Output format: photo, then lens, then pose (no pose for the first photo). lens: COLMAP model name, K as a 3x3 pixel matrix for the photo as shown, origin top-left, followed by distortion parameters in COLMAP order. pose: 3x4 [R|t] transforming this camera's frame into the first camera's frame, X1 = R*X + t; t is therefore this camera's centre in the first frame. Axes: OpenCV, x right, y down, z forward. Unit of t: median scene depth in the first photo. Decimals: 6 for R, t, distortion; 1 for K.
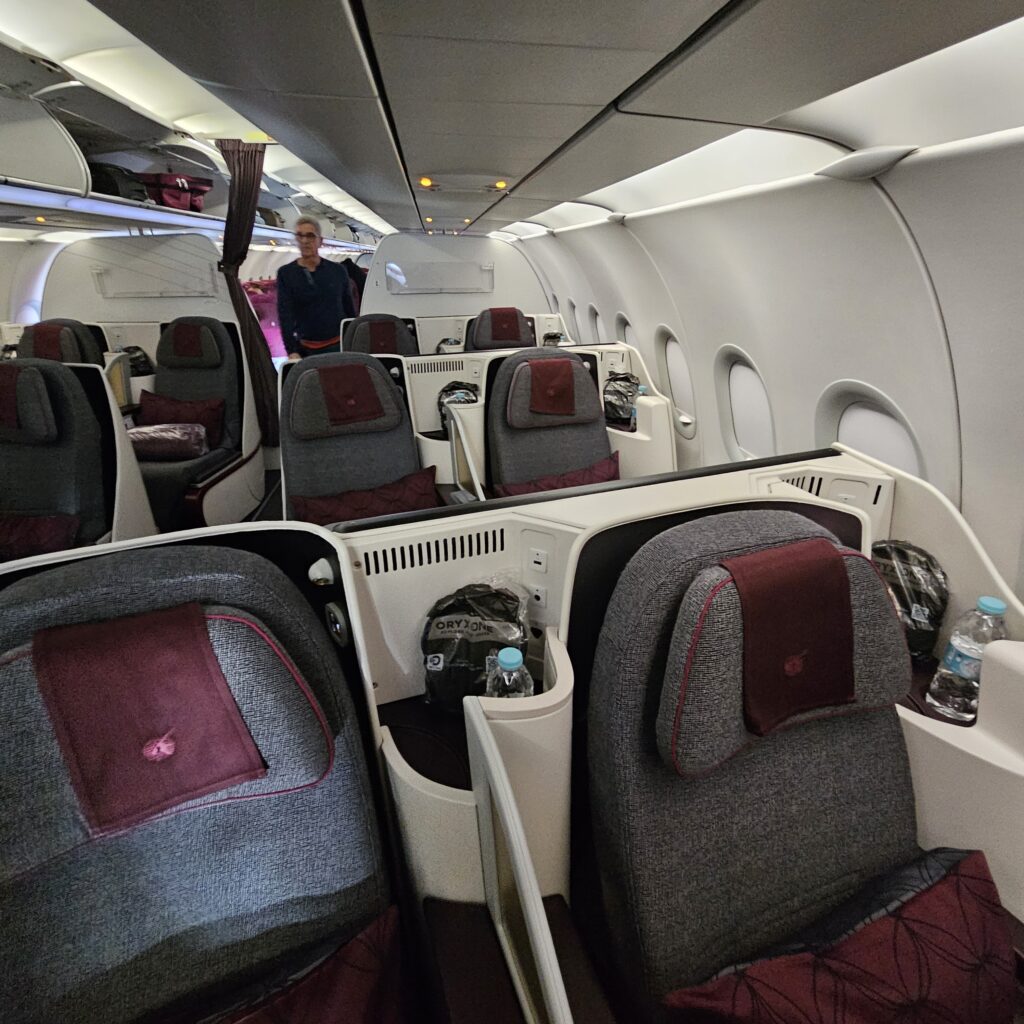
lens RADIAL K [[562.7, 0, 509.6], [0, 562.7, 509.6], [0, 0, 1]] dist [-0.000575, -0.001096]
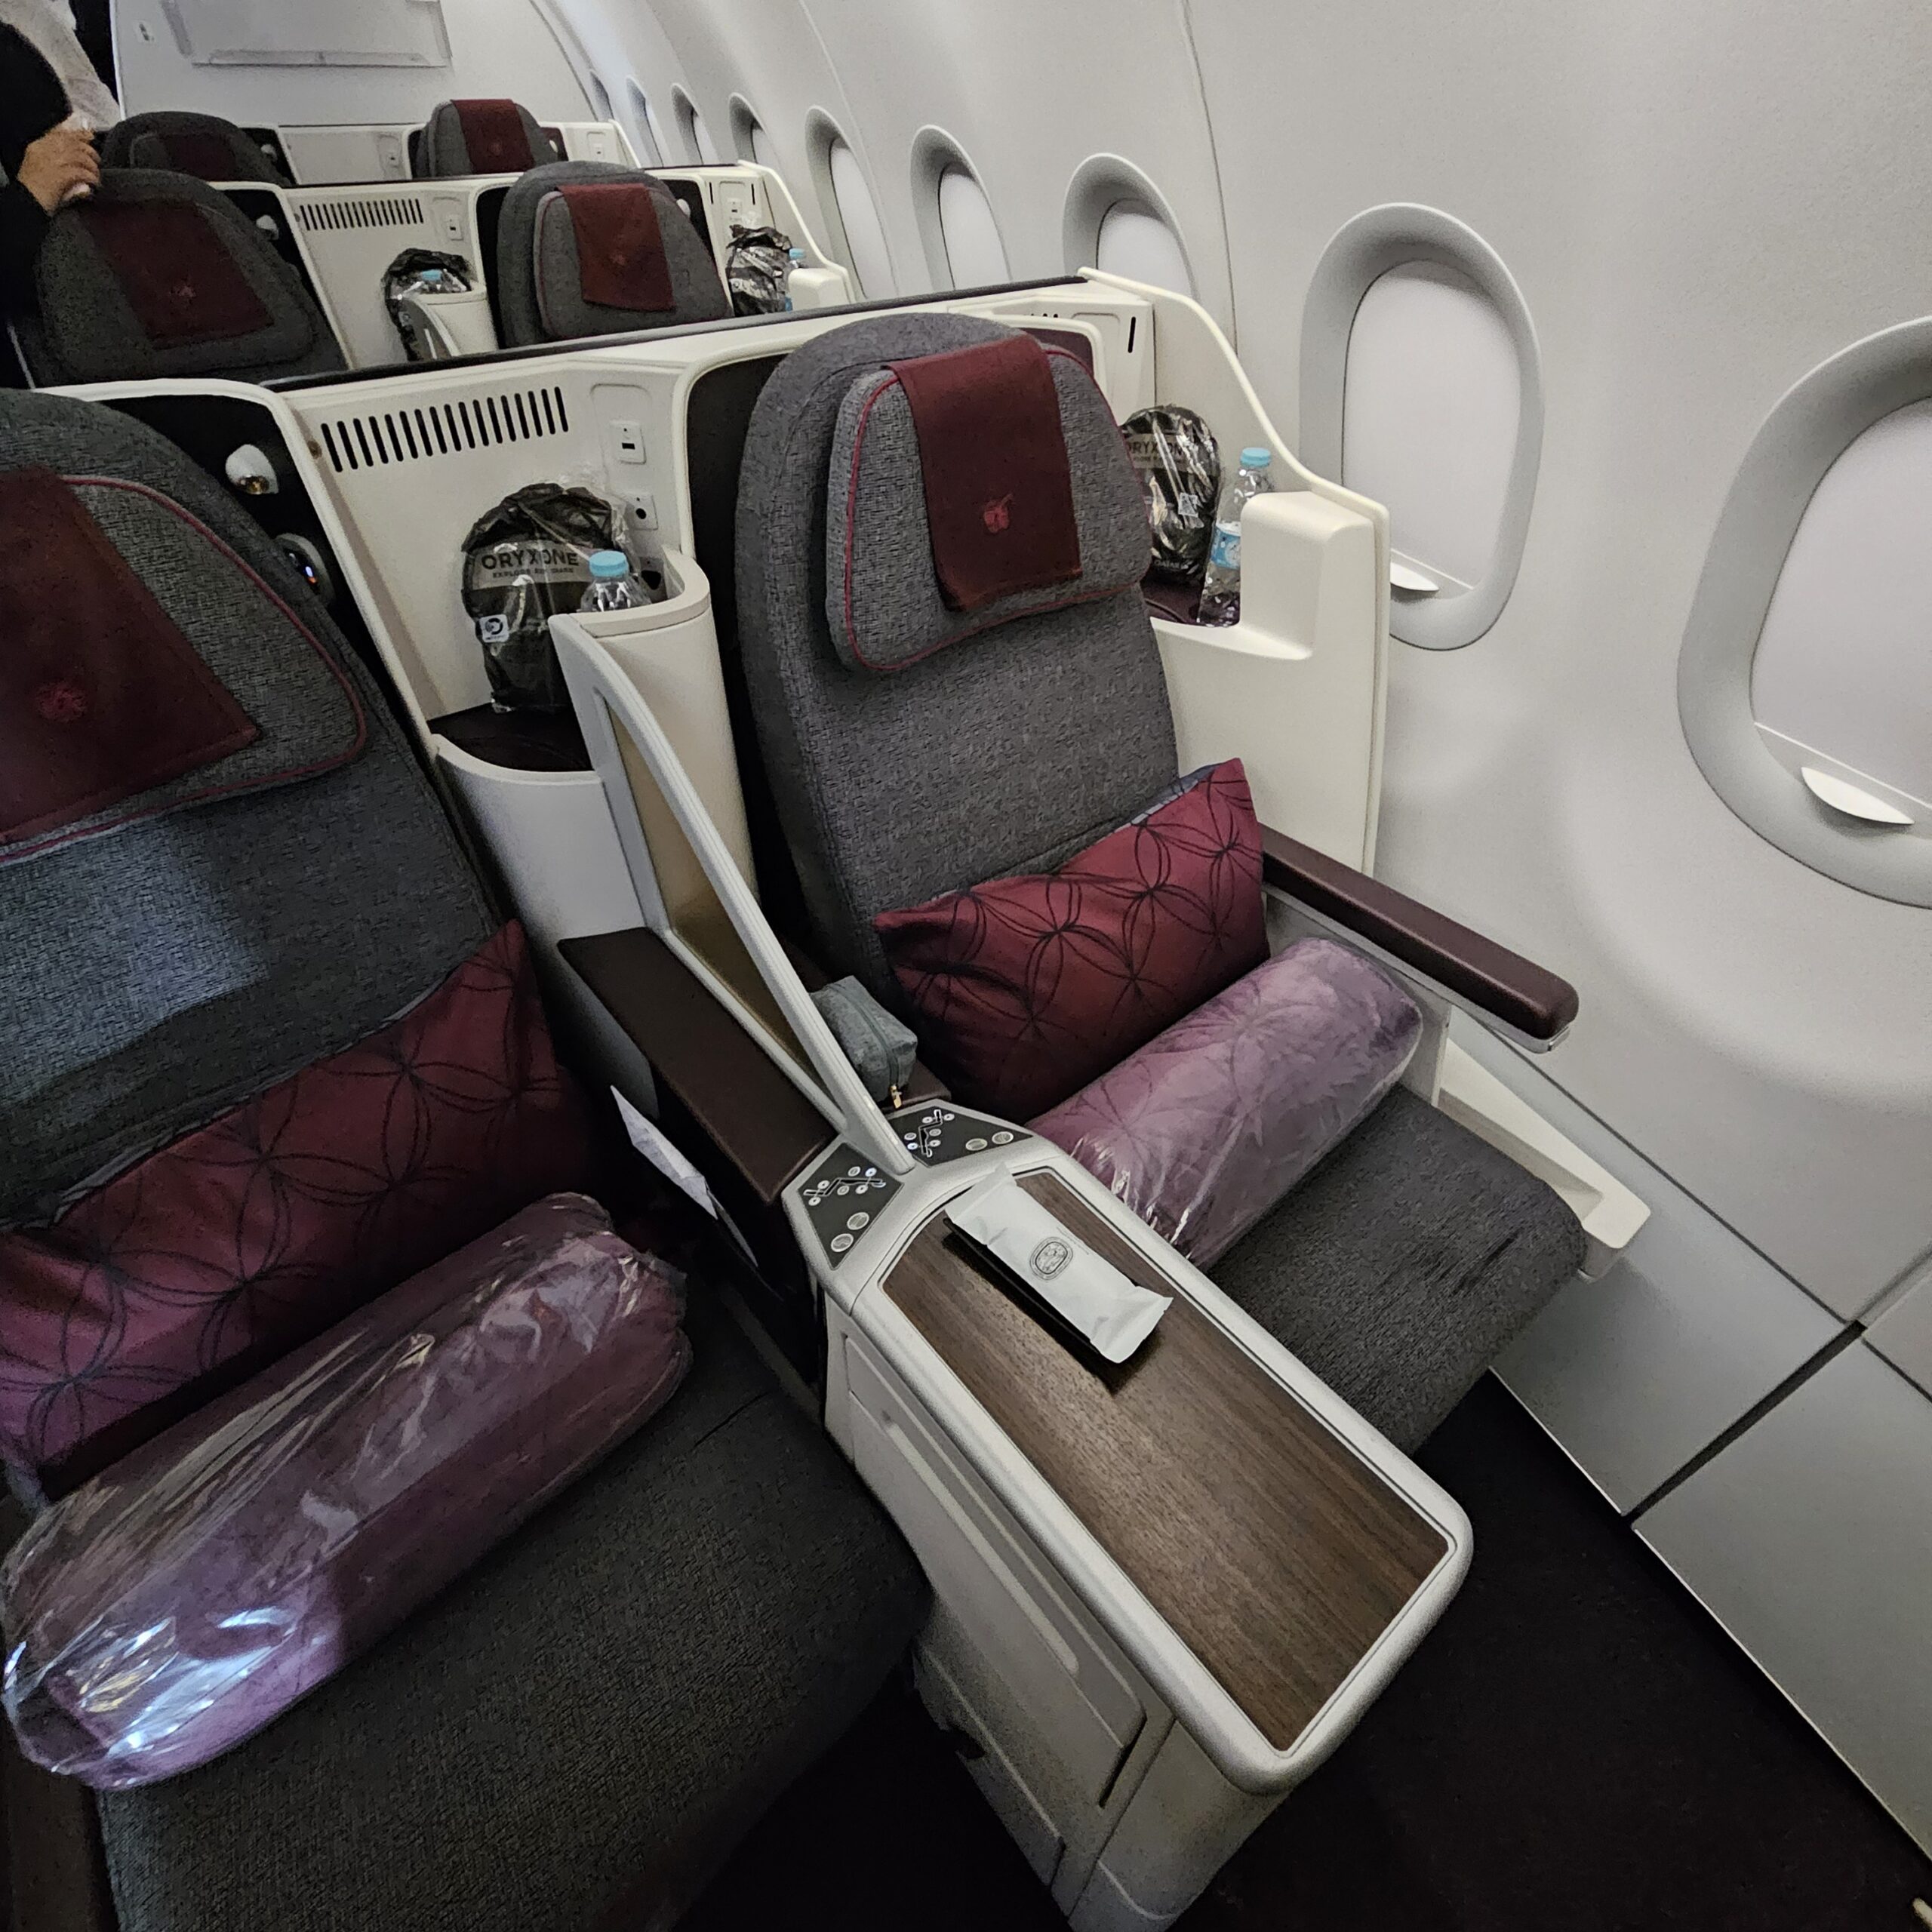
lens RADIAL K [[1061.6, 0, 961.5], [0, 1061.6, 961.5], [0, 0, 1]] dist [-0.000575, -0.001096]
pose [[0.945708, -0.195471, 0.259667, -0.019206], [0.110741, 0.944921, 0.307995, 0.317967], [-0.305568, -0.262518, 0.915266, -0.353439]]
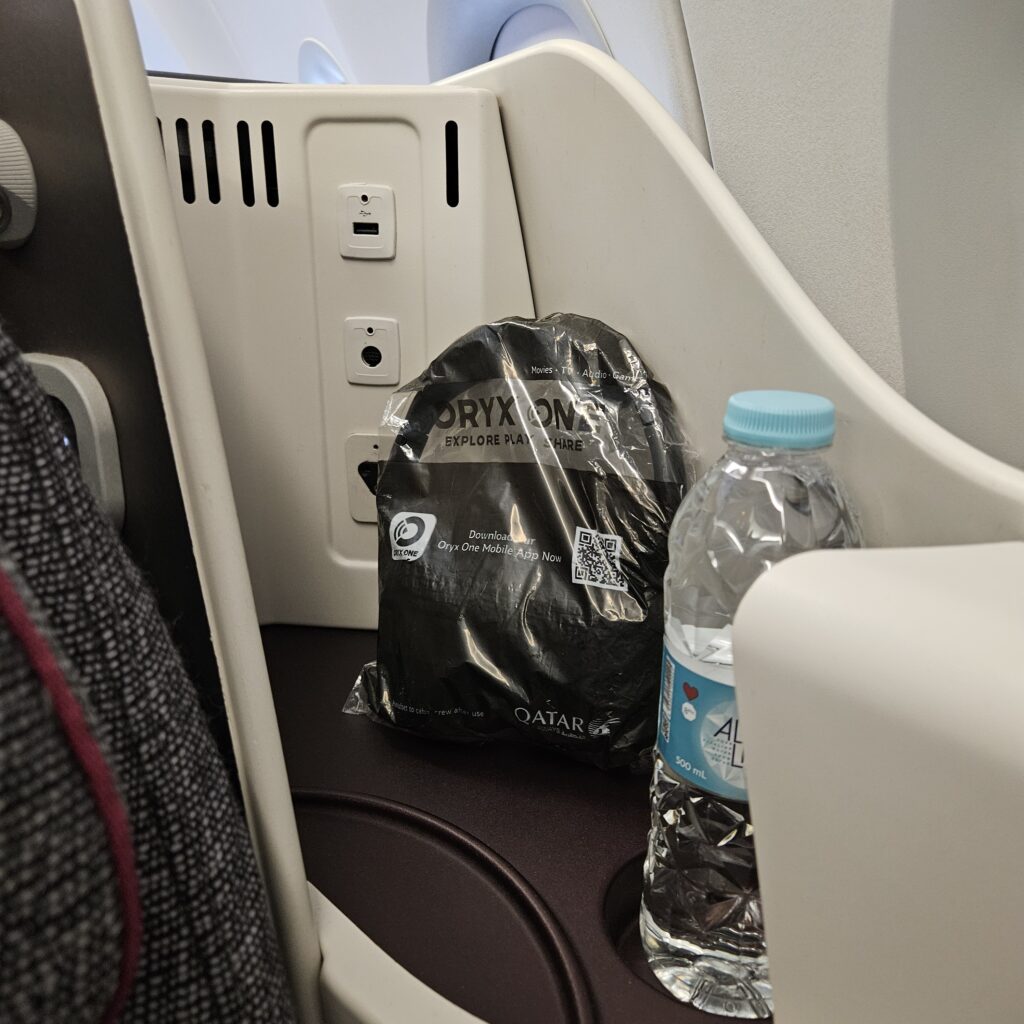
lens RADIAL K [[939.7, 0, 512.0], [0, 939.7, 512.0], [0, 0, 1]] dist [0.007571, 0.000589]
pose [[0.961049, -0.071945, 0.266851, 0.647134], [0.097416, 0.991738, -0.083456, 0.215860], [-0.258642, 0.106201, 0.960117, 0.674223]]
